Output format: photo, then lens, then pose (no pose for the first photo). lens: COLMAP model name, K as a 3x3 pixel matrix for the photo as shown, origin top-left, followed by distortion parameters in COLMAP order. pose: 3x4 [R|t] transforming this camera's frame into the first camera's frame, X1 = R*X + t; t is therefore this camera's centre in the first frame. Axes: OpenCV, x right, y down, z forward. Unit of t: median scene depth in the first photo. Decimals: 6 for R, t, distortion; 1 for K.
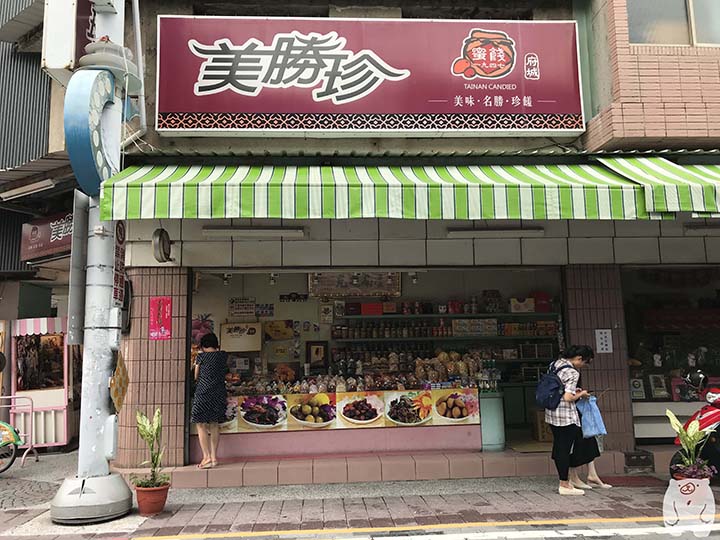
lens RADIAL K [[590.3, 0, 360.1], [0, 590.3, 269.3], [0, 0, 1]] dist [0.001781, -0.012269]
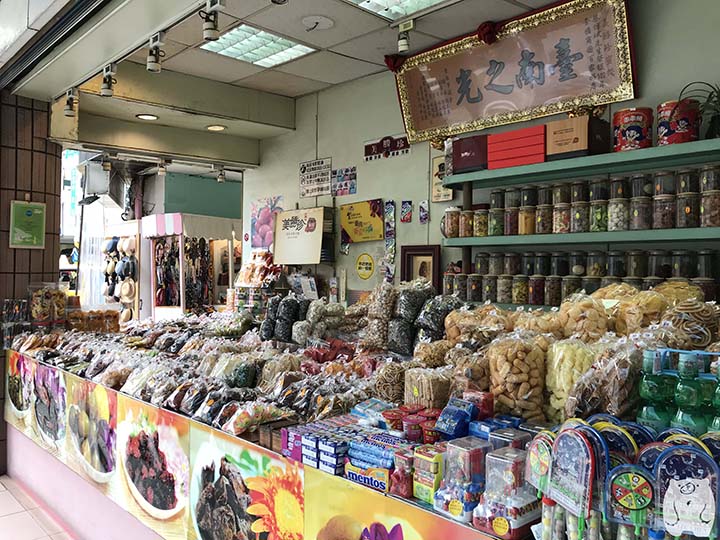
lens RADIAL K [[590.3, 0, 361.4], [0, 590.3, 271.2], [0, 0, 1]] dist [0.001781, -0.012269]
pose [[0.632172, 0.029076, -0.774282, 0.278386], [0.078676, 0.991722, 0.101477, 0.117376], [0.770823, -0.125068, 0.624652, 0.877663]]
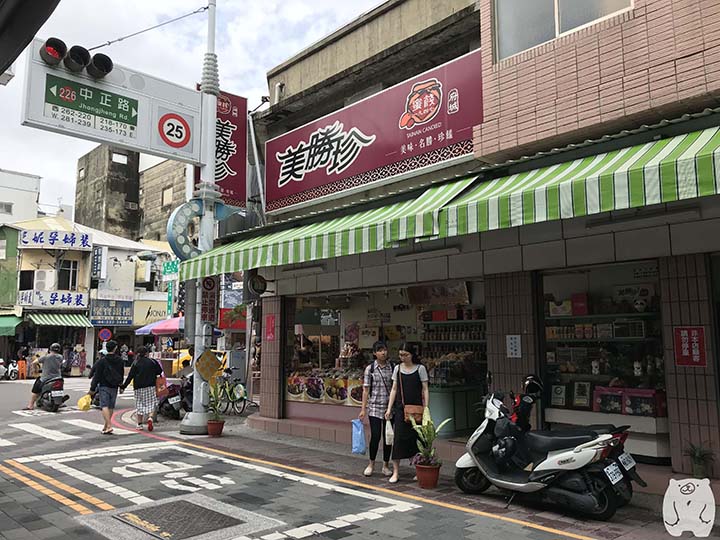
lens RADIAL K [[590.3, 0, 355.7], [0, 590.3, 270.0], [0, 0, 1]] dist [0.001781, -0.012269]
pose [[0.641617, -0.081828, -0.762648, 1.027477], [0.092860, 0.995266, -0.028664, -0.008645], [0.761383, -0.052428, 0.646179, 0.116361]]
